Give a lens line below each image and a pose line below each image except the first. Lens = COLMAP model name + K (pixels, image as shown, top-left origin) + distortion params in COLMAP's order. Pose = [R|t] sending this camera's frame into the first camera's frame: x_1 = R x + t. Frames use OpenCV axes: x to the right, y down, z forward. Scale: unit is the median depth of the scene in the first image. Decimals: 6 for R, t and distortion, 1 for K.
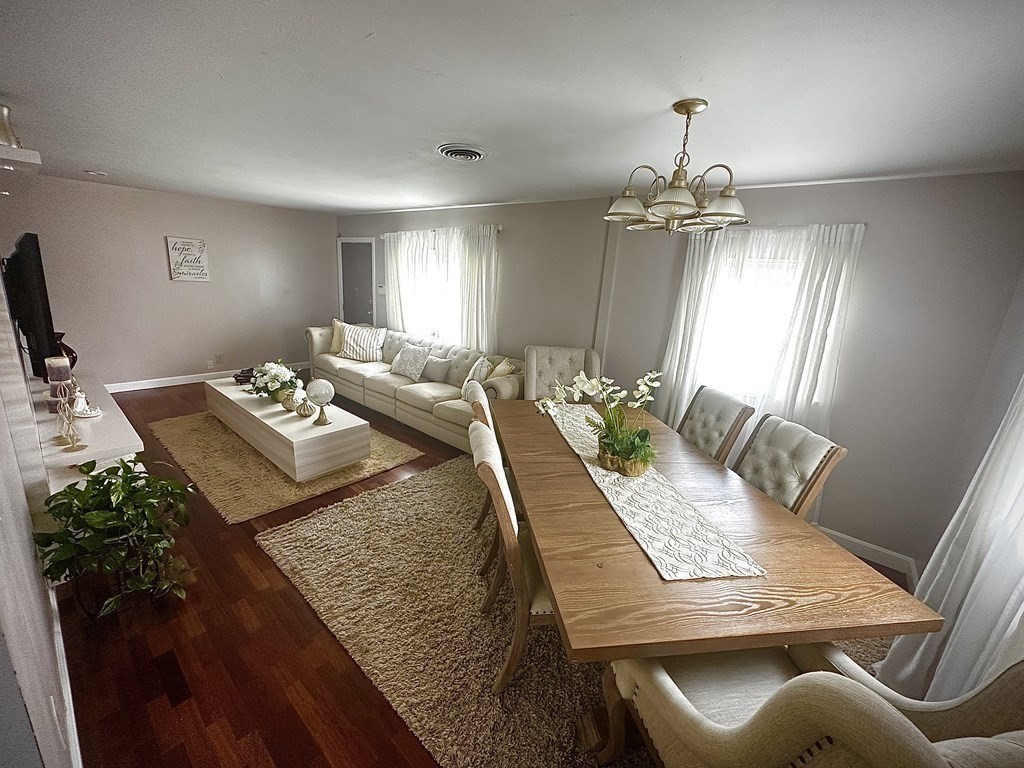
lens RADIAL K [[404.4, 0, 509.6], [0, 404.4, 384.5], [0, 0, 1]] dist [0.000721, 0.000052]
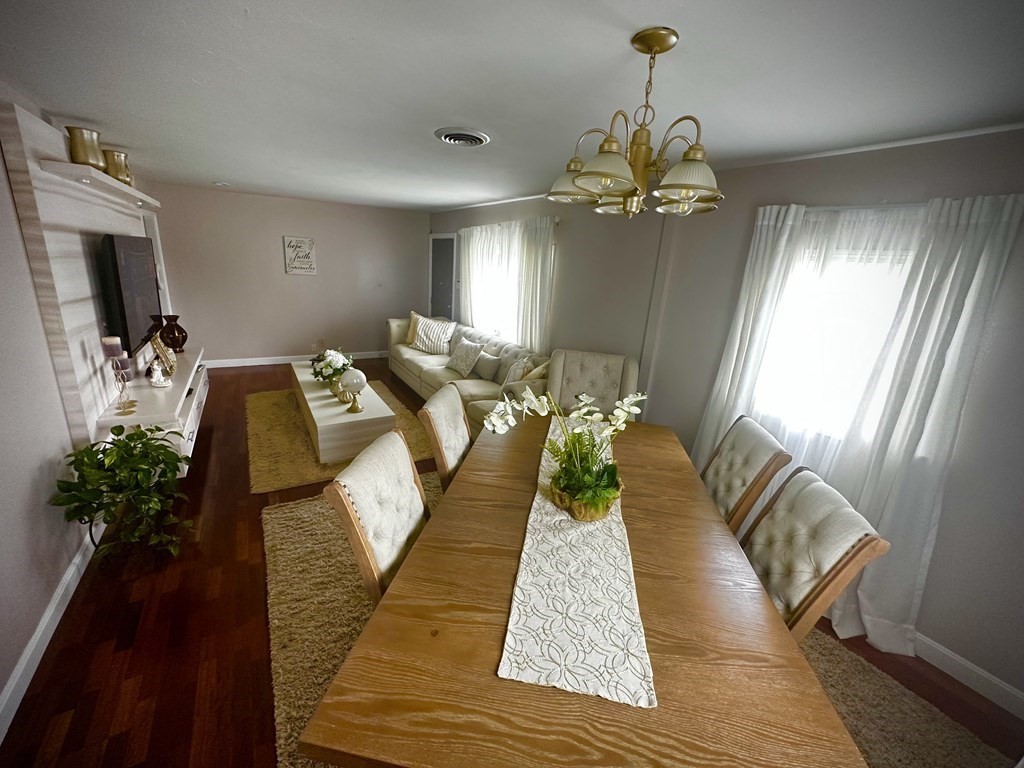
lens RADIAL K [[404.4, 0, 509.6], [0, 404.4, 384.5], [0, 0, 1]] dist [0.000721, 0.000052]
pose [[0.954162, 0.086047, -0.286655, 0.272918], [-0.083013, 0.996289, 0.022745, -0.037236], [0.287549, 0.002093, 0.957764, 0.133795]]
